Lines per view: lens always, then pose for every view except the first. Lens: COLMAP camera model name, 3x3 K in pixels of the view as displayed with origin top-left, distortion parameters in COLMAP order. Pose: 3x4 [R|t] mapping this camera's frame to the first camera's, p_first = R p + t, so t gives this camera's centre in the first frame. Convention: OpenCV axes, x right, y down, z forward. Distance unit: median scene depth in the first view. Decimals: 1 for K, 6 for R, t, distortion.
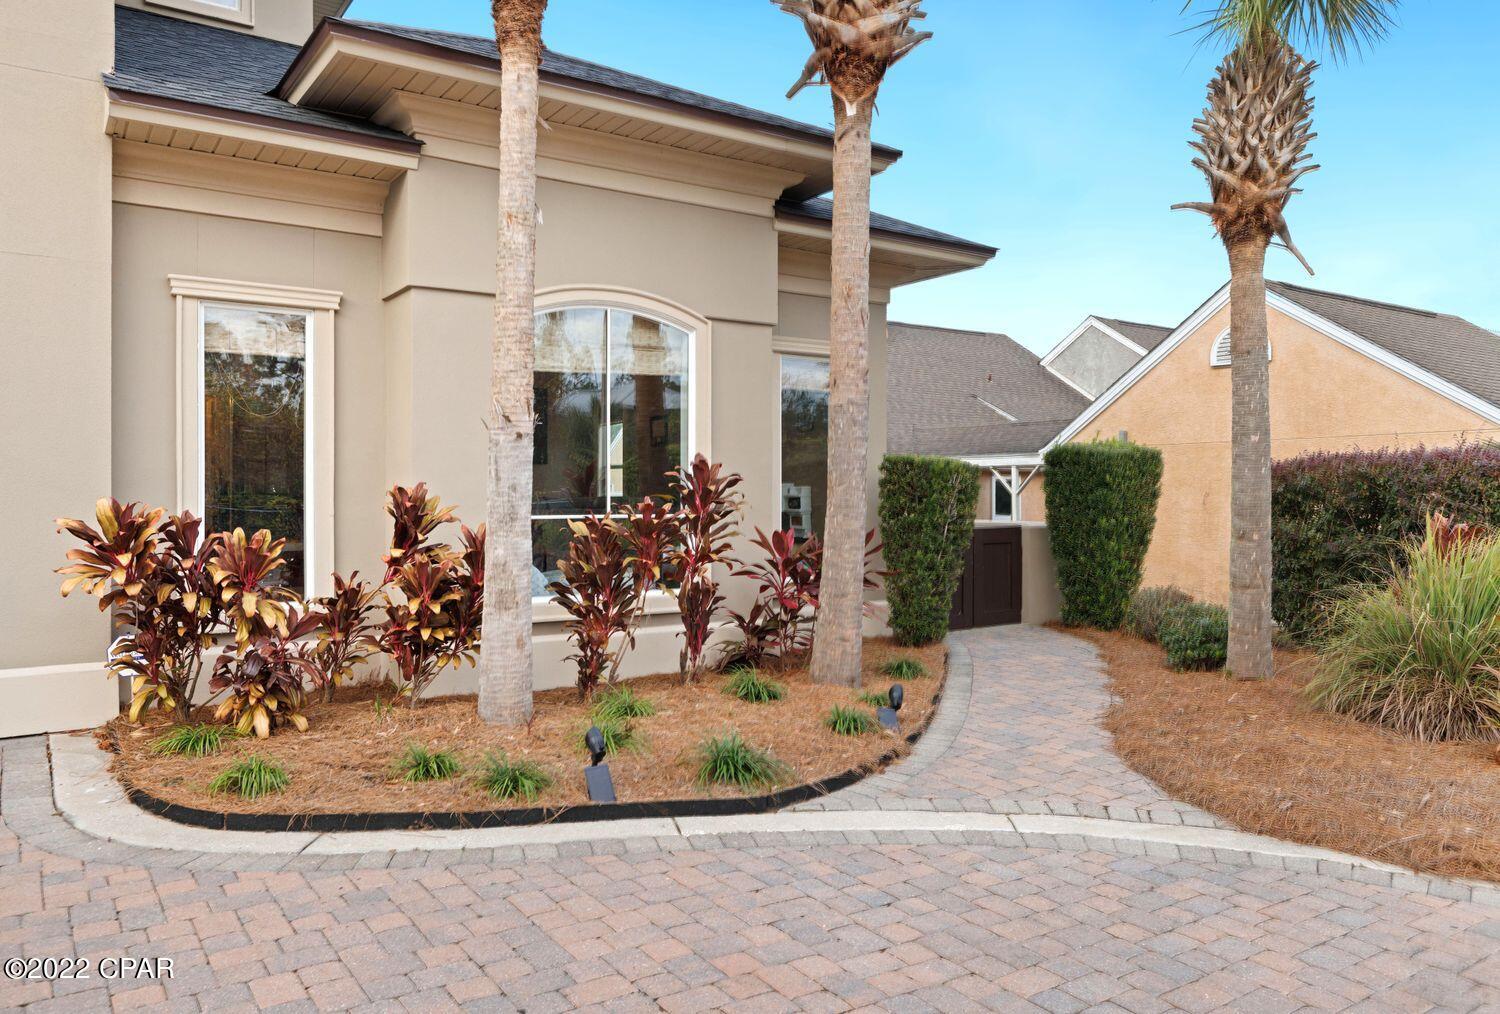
lens RADIAL K [[1072.3, 0, 725.6], [0, 1072.3, 491.0], [0, 0, 1]] dist [0.002776, -0.000334]
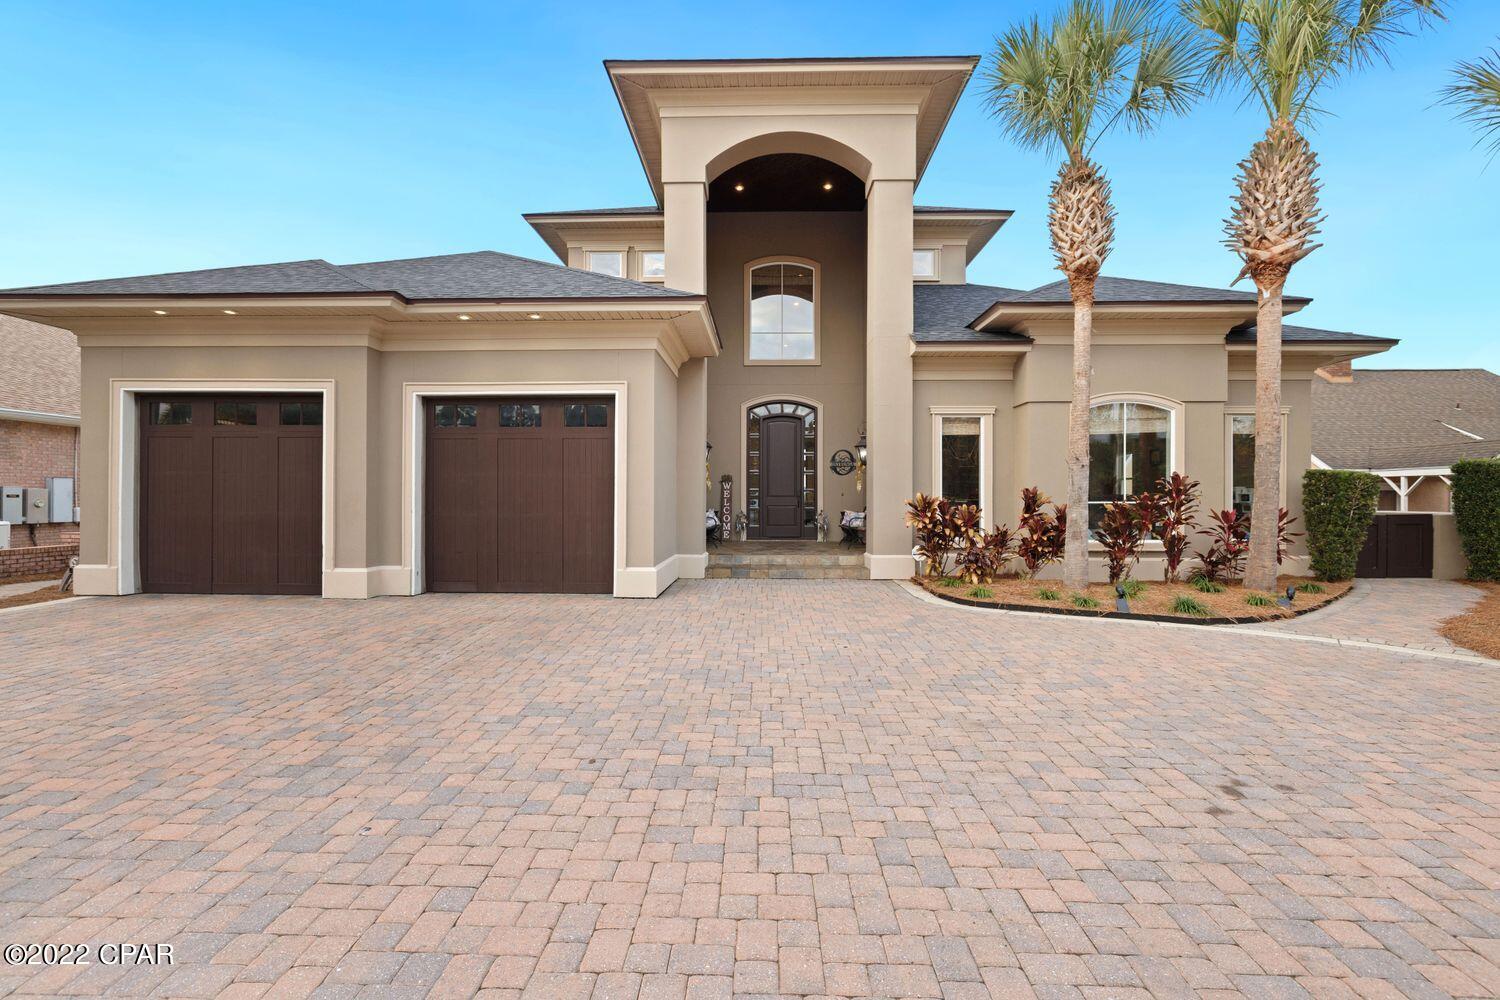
lens RADIAL K [[680.4, 0, 750.0], [0, 680.4, 500.0], [0, 0, 1]] dist [0.000532, -0.000094]
pose [[0.822004, 0.001711, -0.569479, 0.049001], [0.000796, 0.999991, 0.004152, 0.013666], [0.569481, -0.003866, 0.821996, -0.543545]]
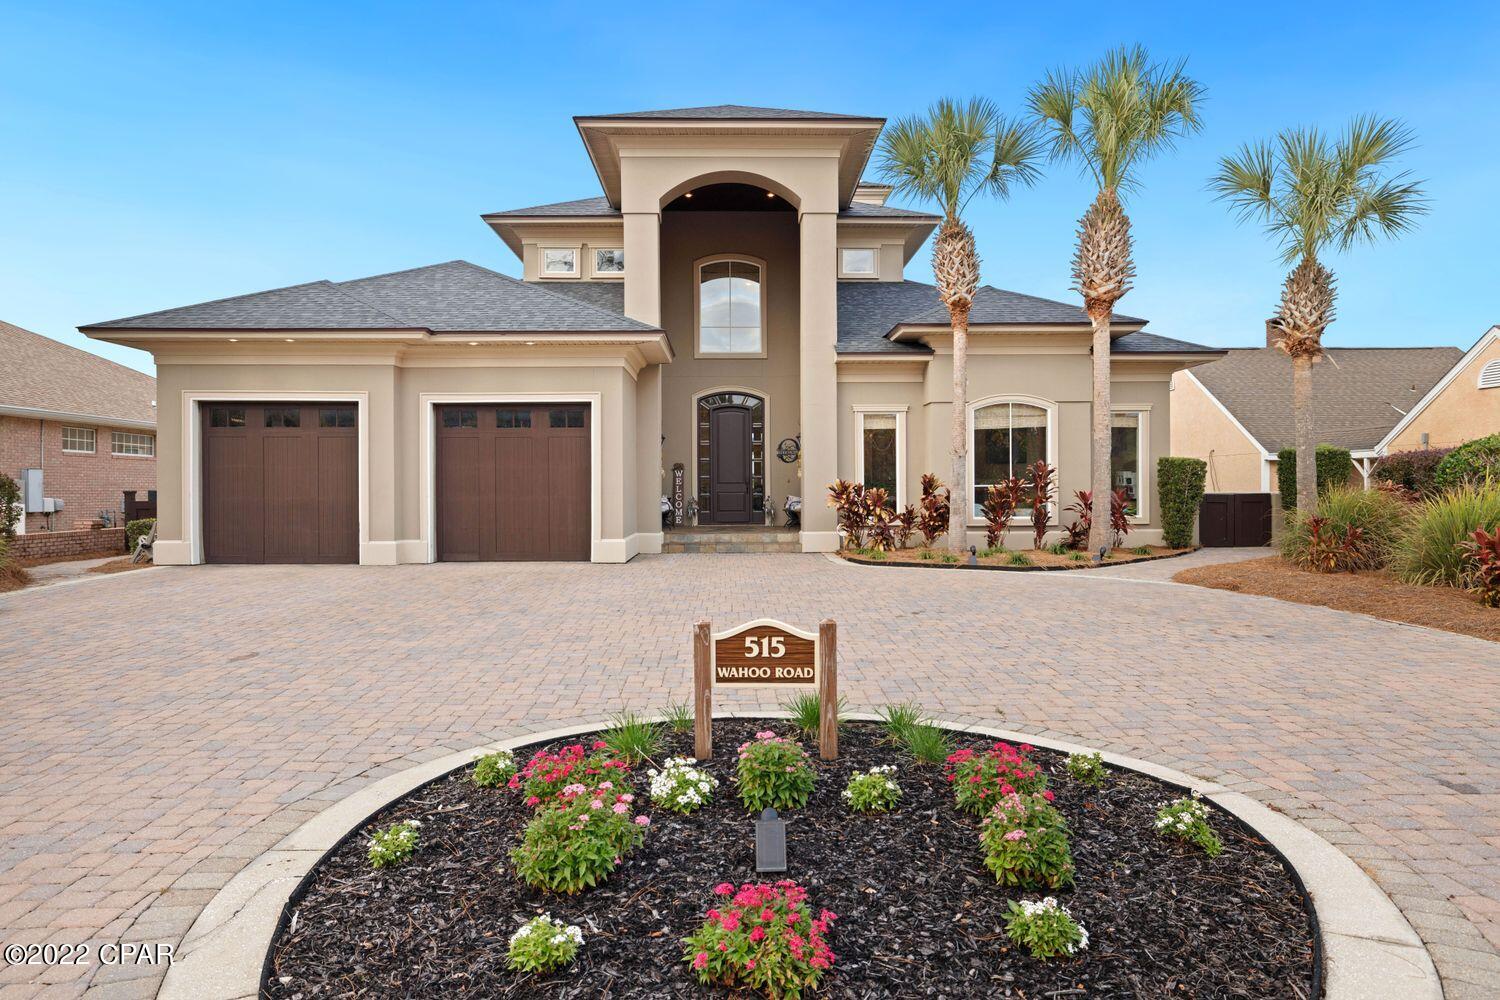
lens RADIAL K [[936.0, 0, 750.0], [0, 936.0, 500.0], [0, 0, 1]] dist [0.004165, 0.000835]
pose [[0.847334, 0.000611, -0.531060, 0.590369], [0.007711, 0.999880, 0.013453, 0.024901], [0.531004, -0.015494, 0.847228, -1.292569]]
